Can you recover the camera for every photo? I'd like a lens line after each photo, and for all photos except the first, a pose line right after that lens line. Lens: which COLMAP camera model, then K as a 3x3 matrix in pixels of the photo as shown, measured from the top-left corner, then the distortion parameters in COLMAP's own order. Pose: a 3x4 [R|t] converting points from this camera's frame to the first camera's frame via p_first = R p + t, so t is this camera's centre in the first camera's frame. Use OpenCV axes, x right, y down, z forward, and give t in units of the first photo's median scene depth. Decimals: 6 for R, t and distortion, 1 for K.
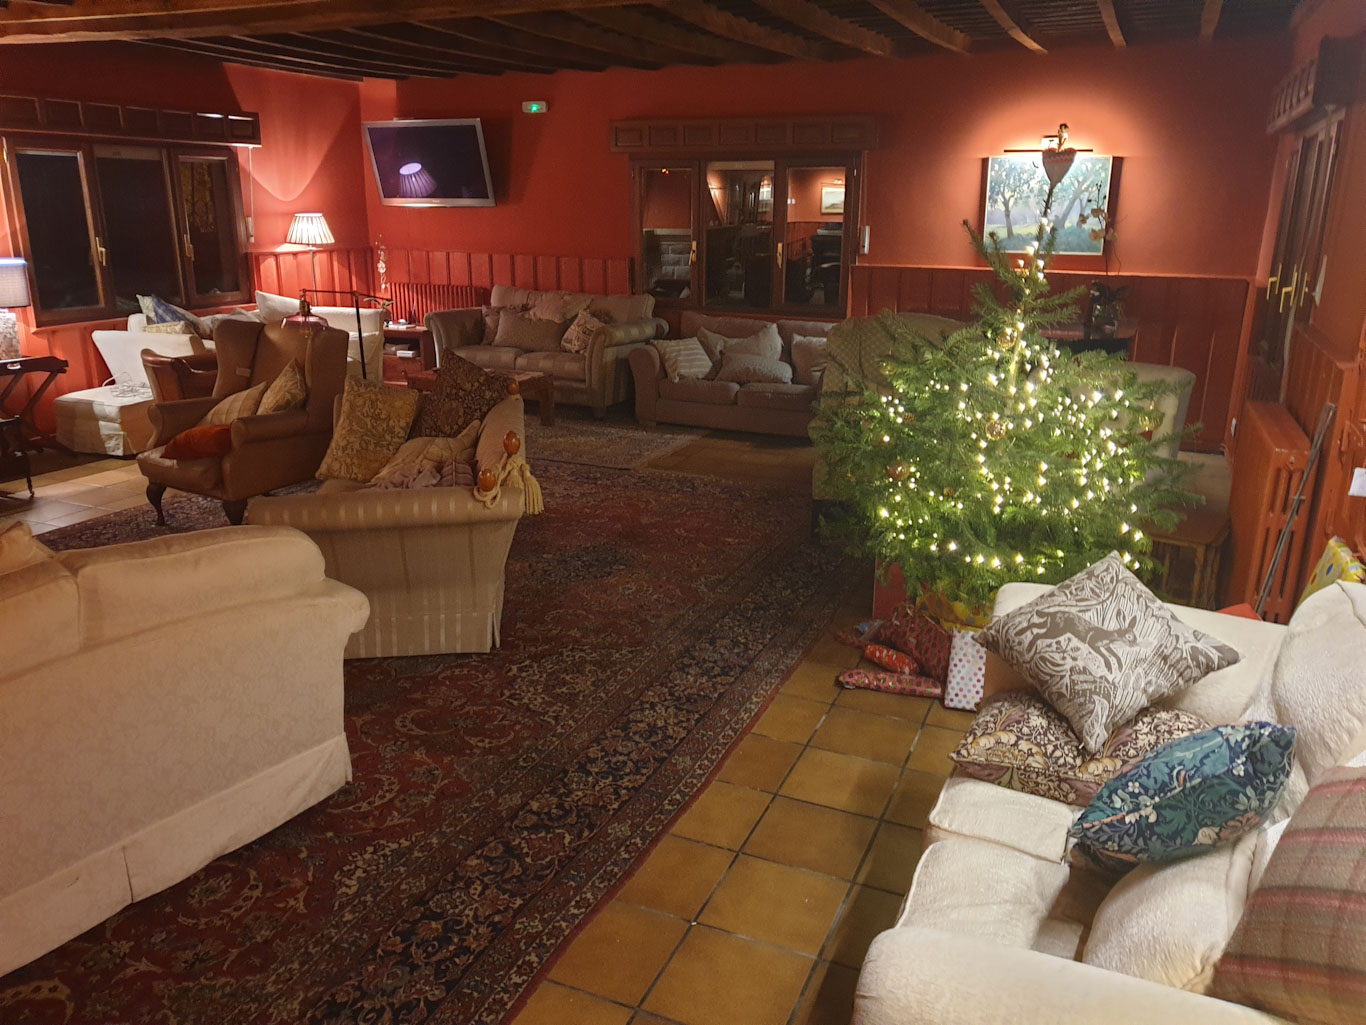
lens RADIAL K [[1064.0, 0, 683.0], [0, 1064.0, 512.5], [0, 0, 1]] dist [0.005863, 0.003351]
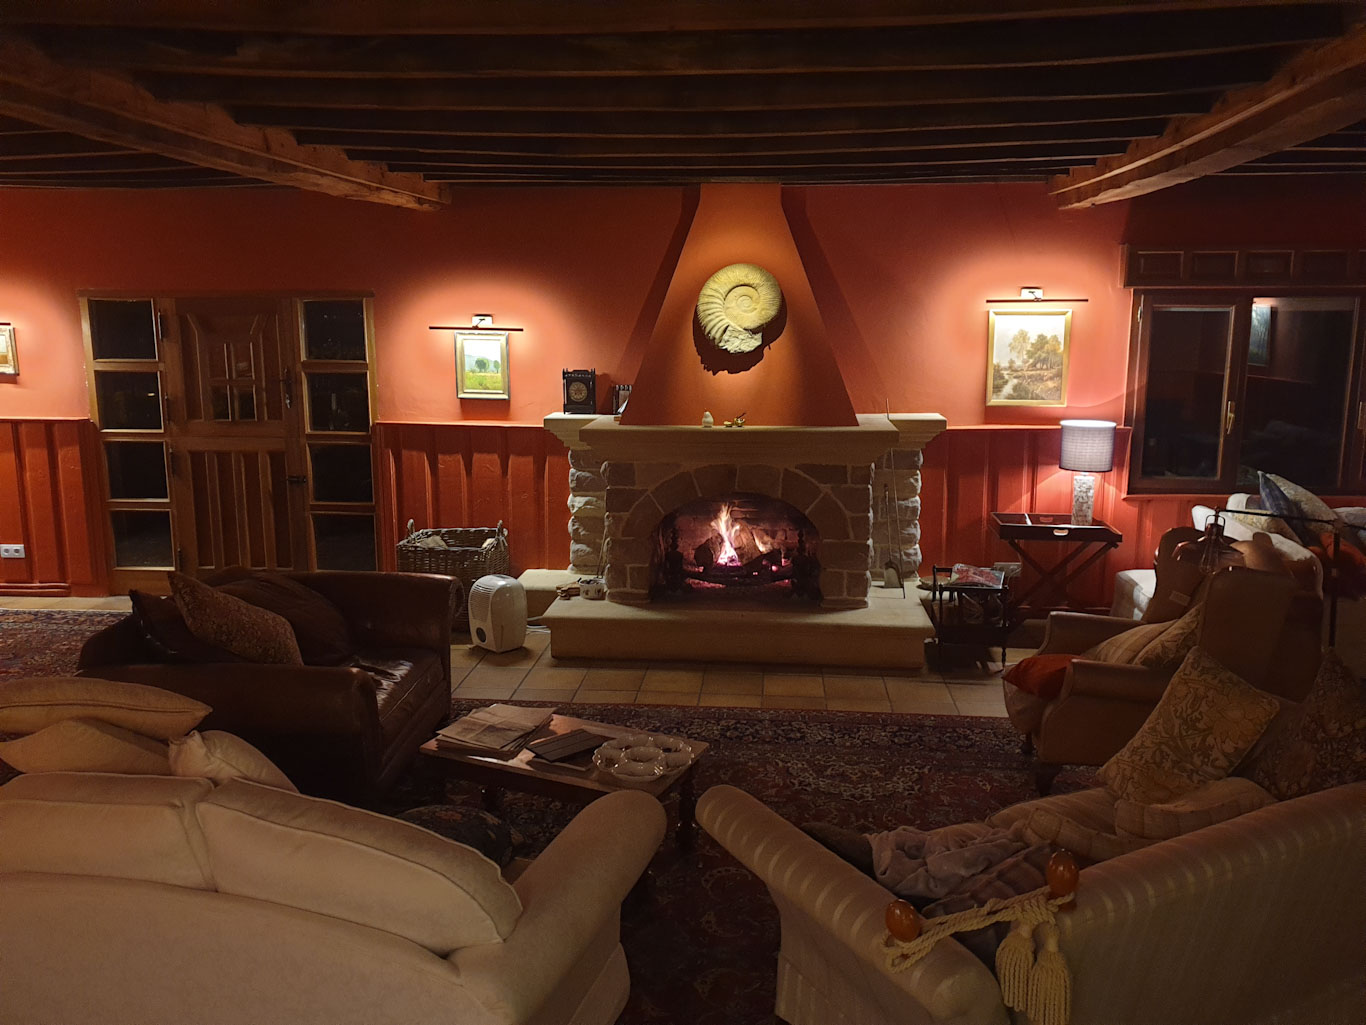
lens RADIAL K [[1064.0, 0, 683.0], [0, 1064.0, 512.5], [0, 0, 1]] dist [0.005863, 0.003351]
pose [[0.328434, 0.157229, -0.931348, 0.129618], [-0.263335, 0.962192, 0.069573, -0.123615], [0.907075, 0.222406, 0.357421, 0.334478]]
